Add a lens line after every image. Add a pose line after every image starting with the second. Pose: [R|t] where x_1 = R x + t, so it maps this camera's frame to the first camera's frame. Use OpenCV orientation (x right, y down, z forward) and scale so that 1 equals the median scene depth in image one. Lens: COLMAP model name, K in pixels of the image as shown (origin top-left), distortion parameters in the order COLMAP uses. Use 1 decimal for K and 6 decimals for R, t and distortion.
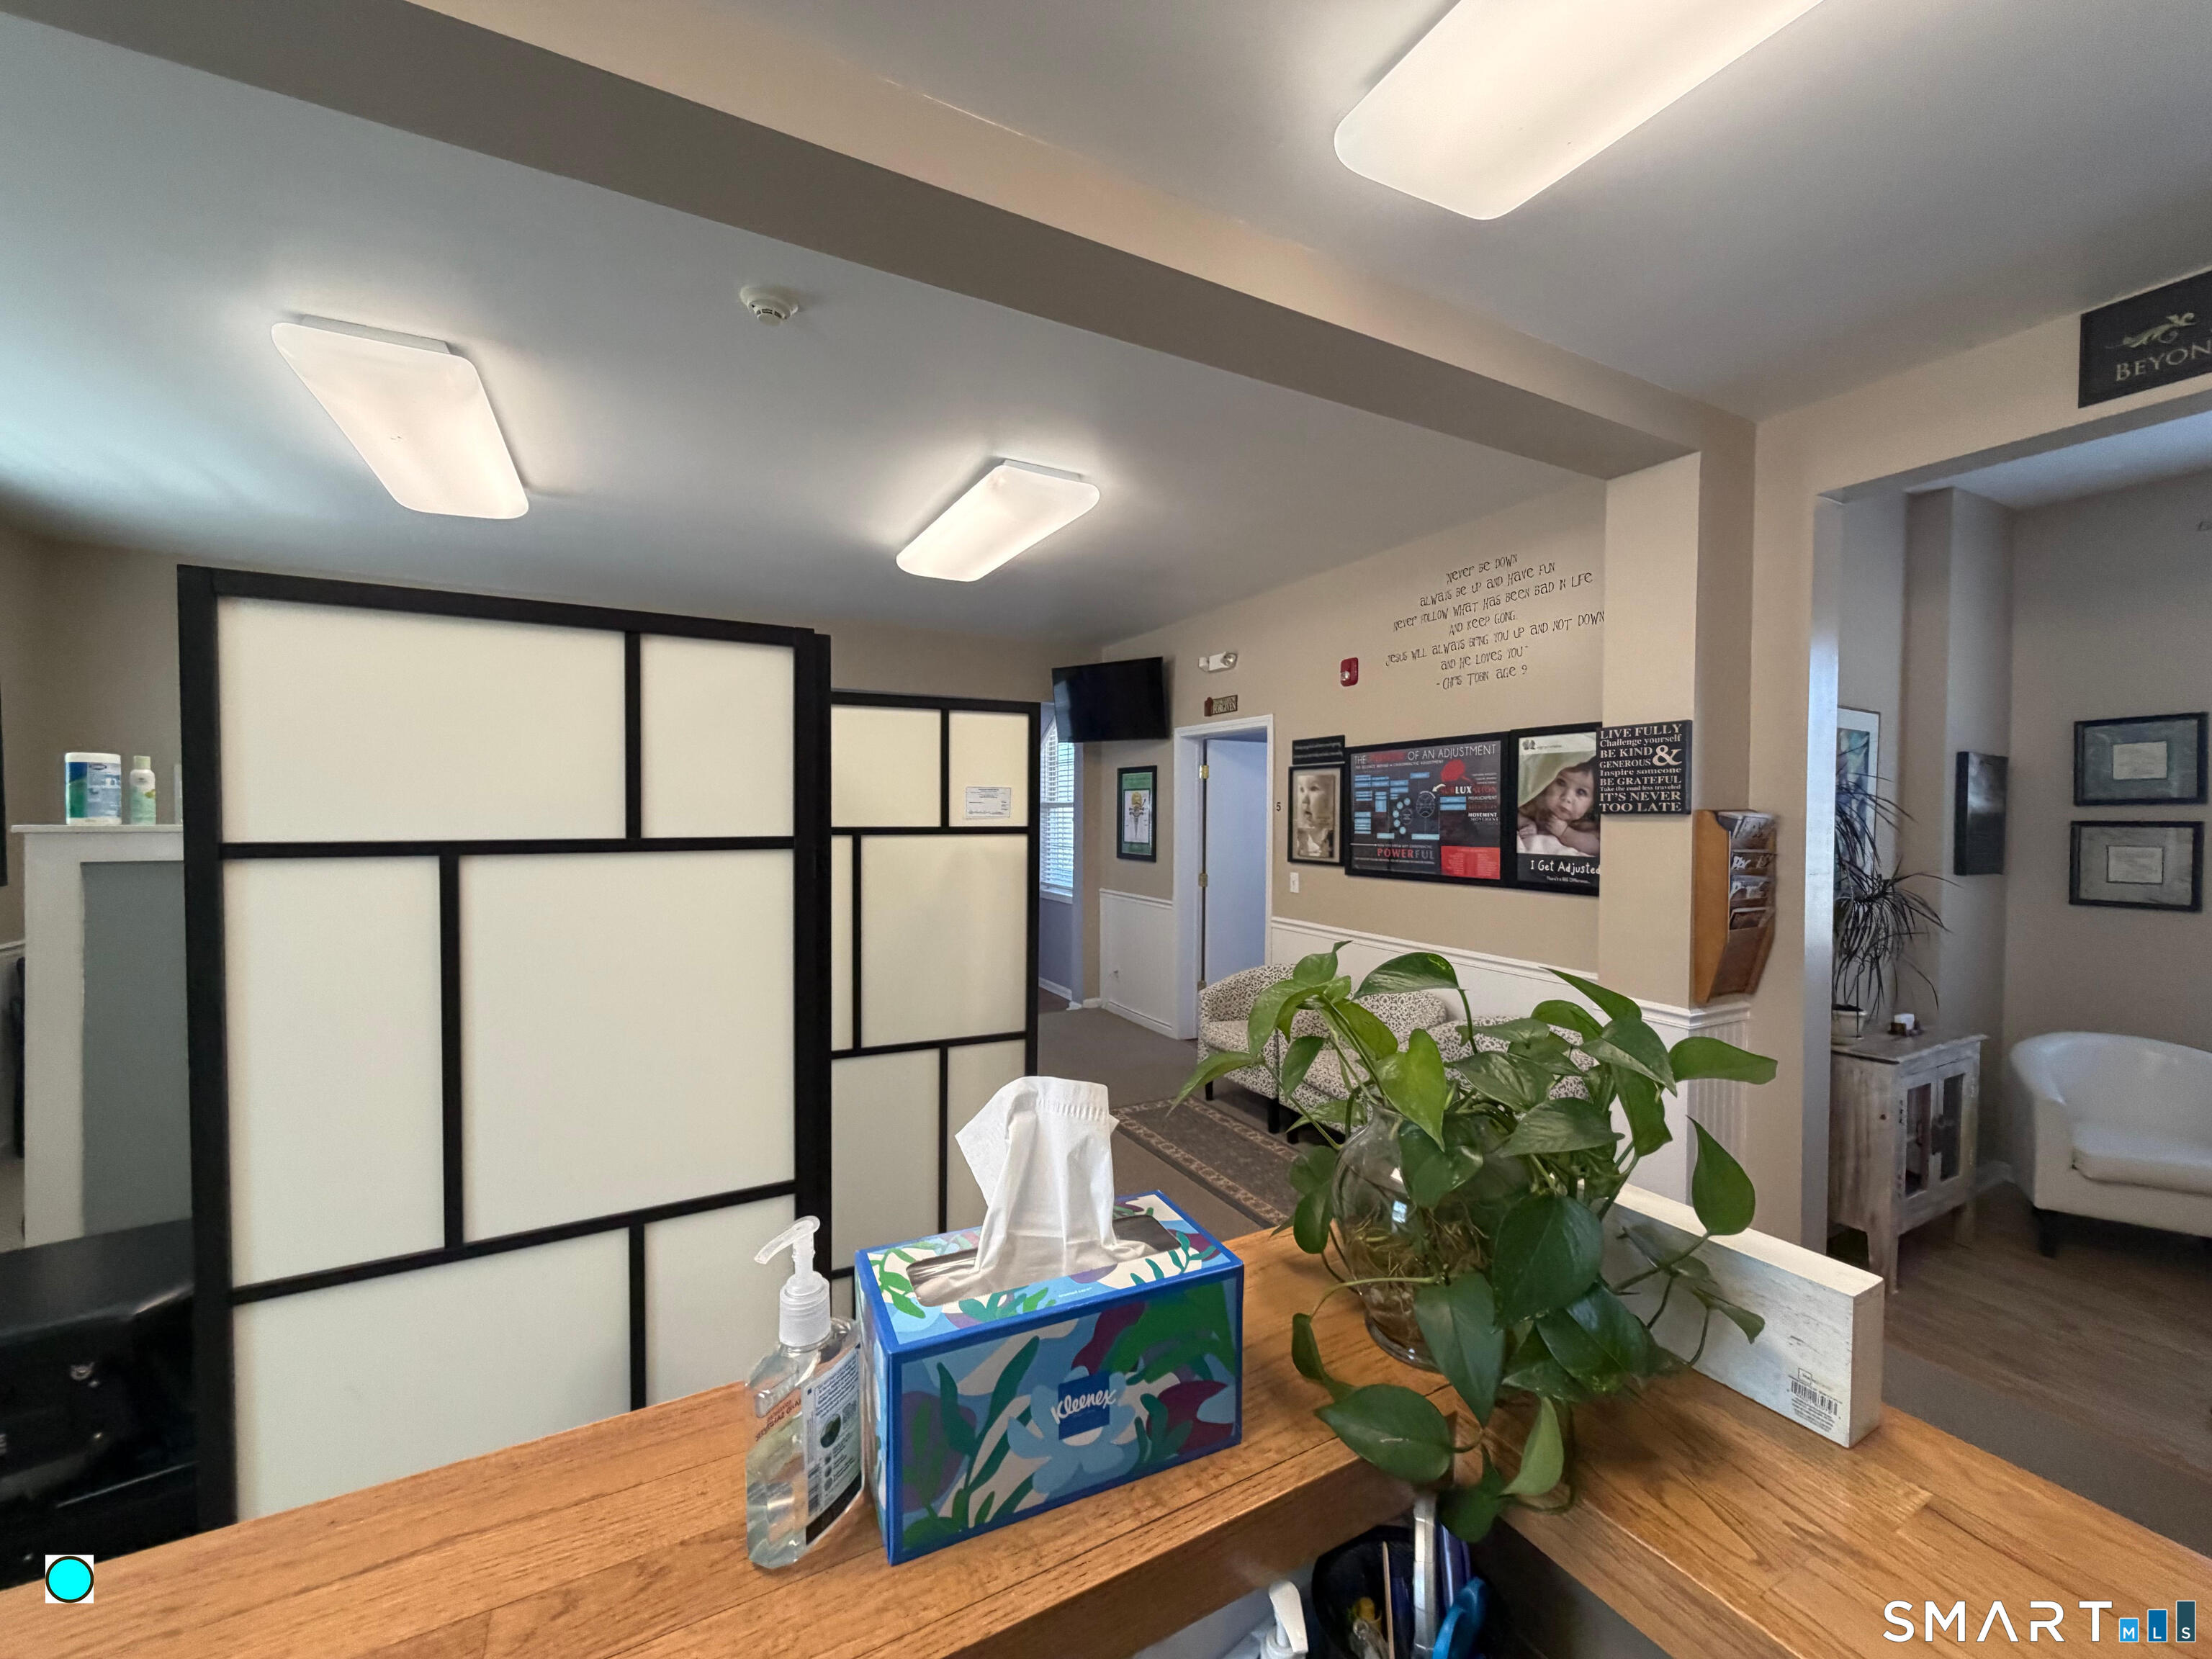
lens RADIAL K [[877.8, 0, 1107.4], [0, 877.8, 826.3], [0, 0, 1]] dist [-0.002908, 0.001046]
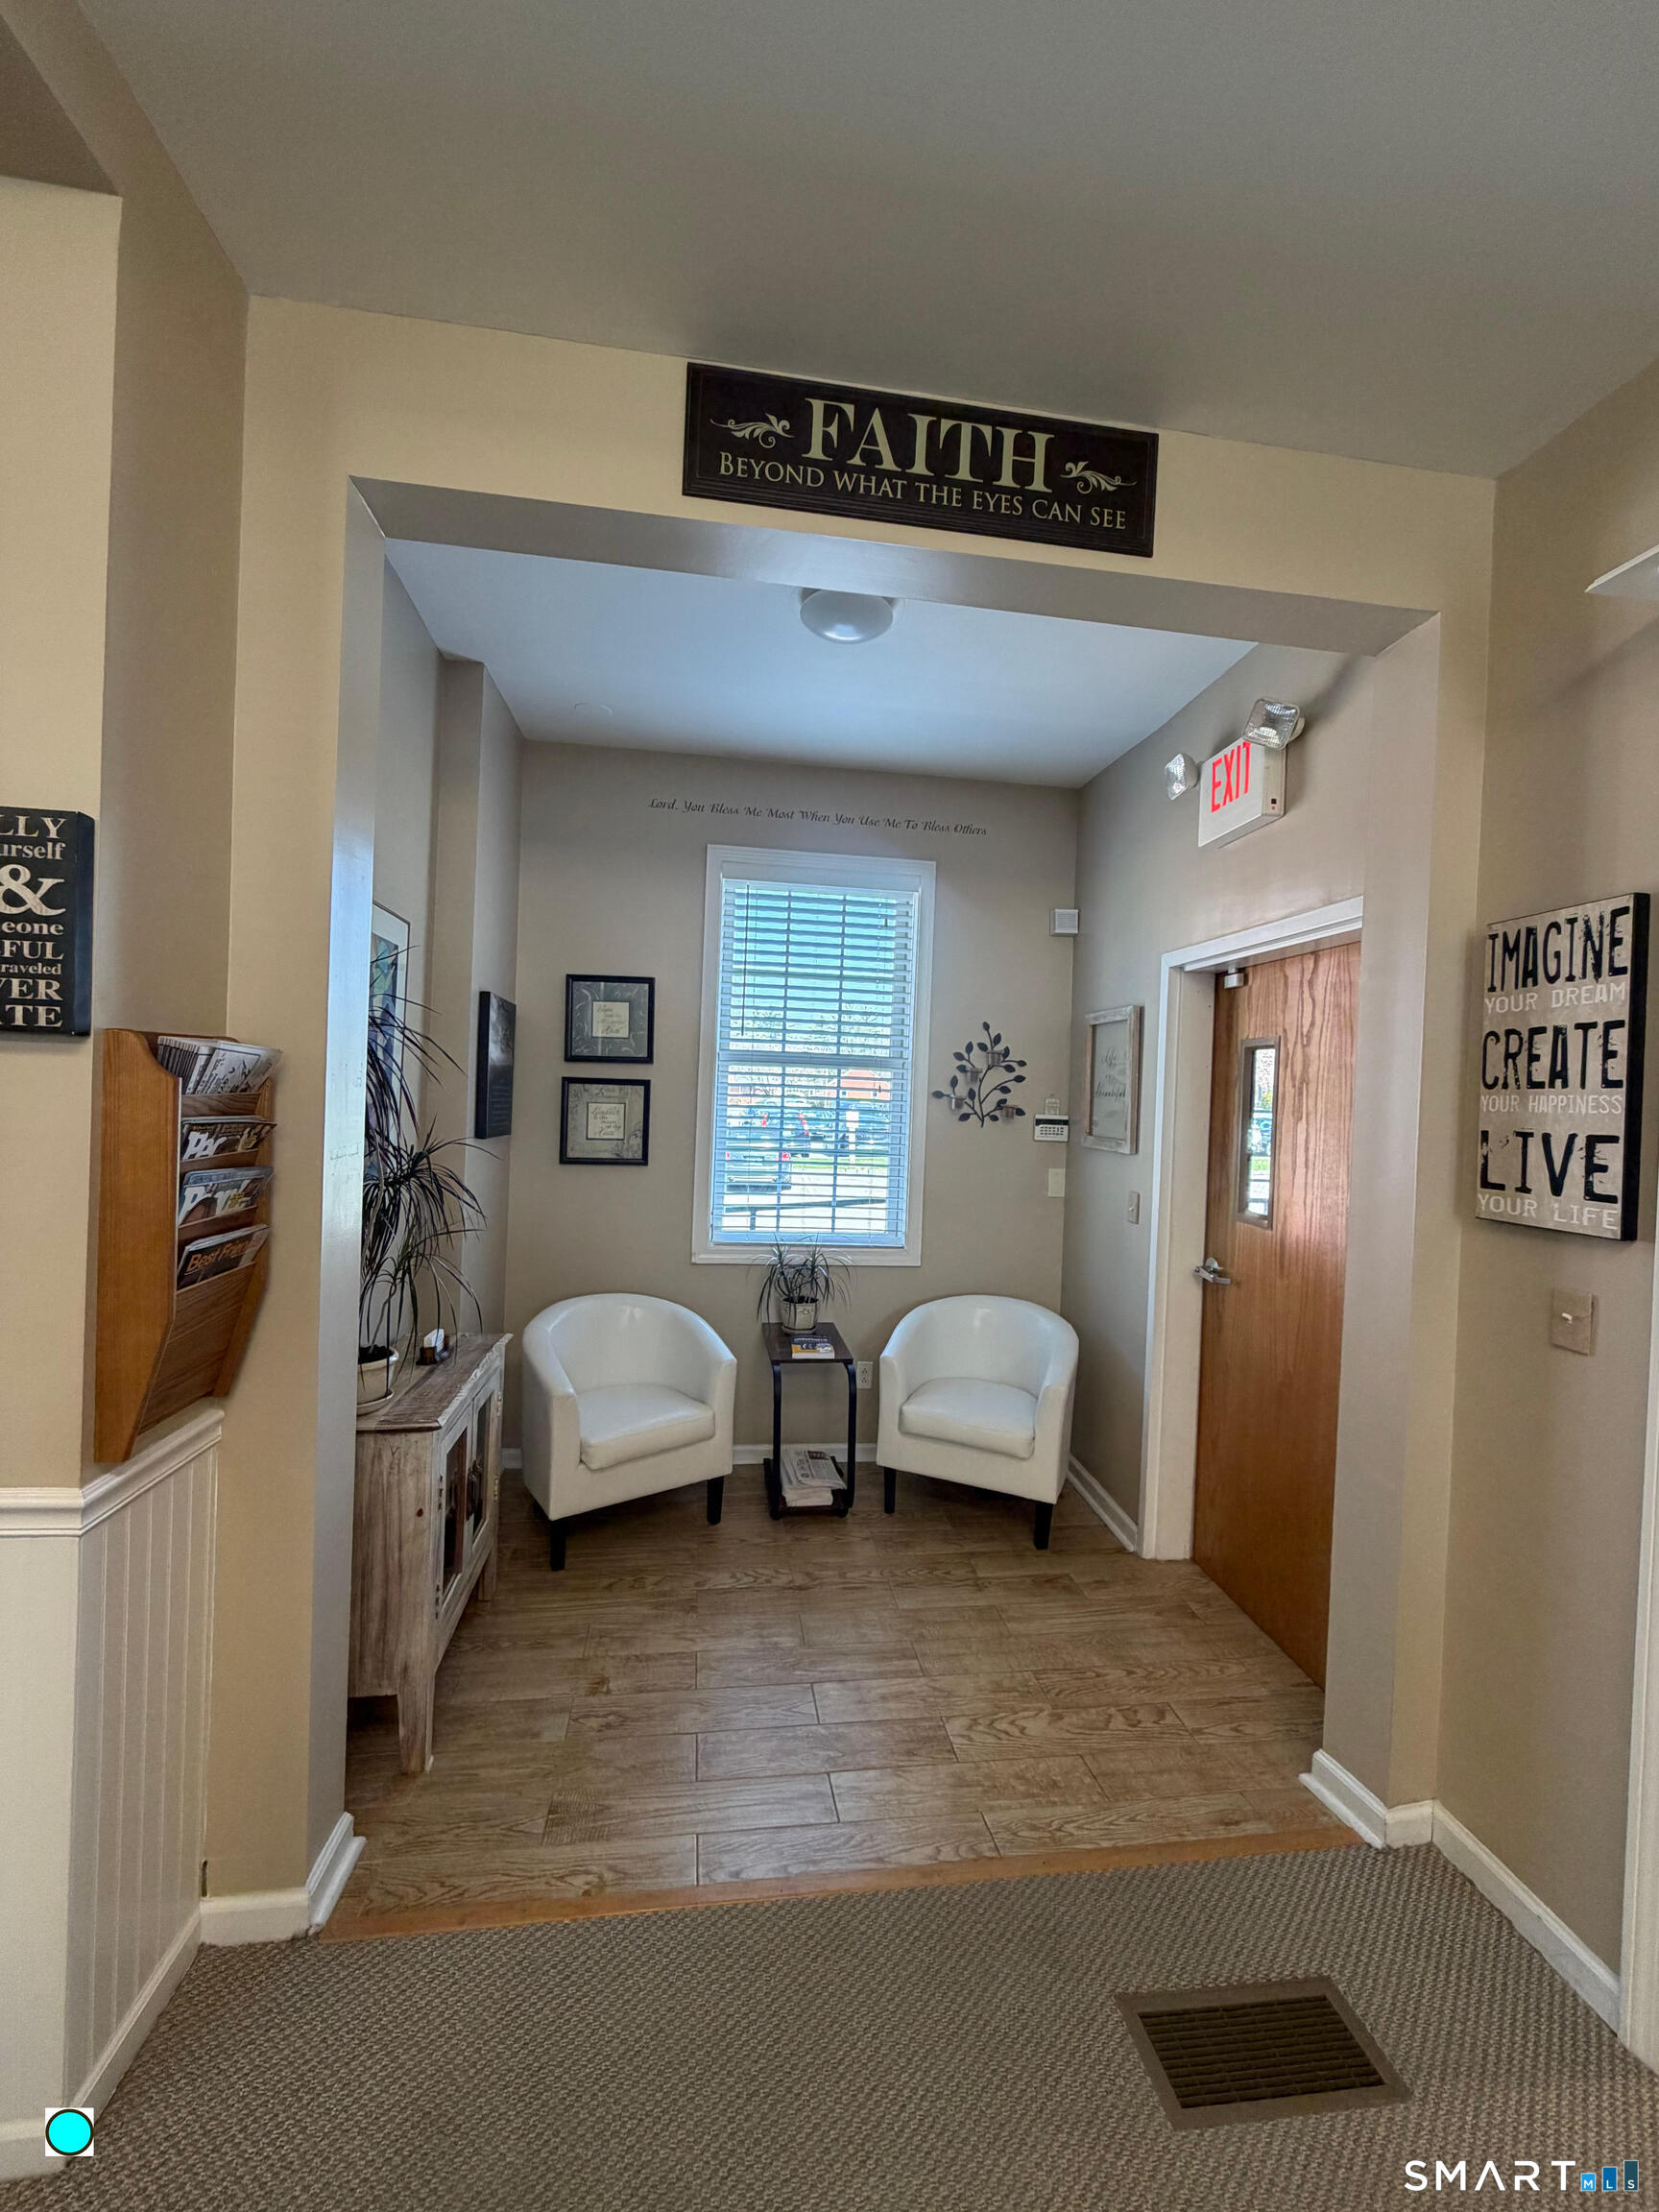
lens RADIAL K [[877.8, 0, 831.1], [0, 877.8, 1102.9], [0, 0, 1]] dist [-0.002908, 0.001046]
pose [[0.345111, -0.003604, 0.938555, 0.310079], [-0.020912, 0.999715, 0.011529, 0.004781], [-0.938329, -0.023606, 0.344938, 0.407601]]
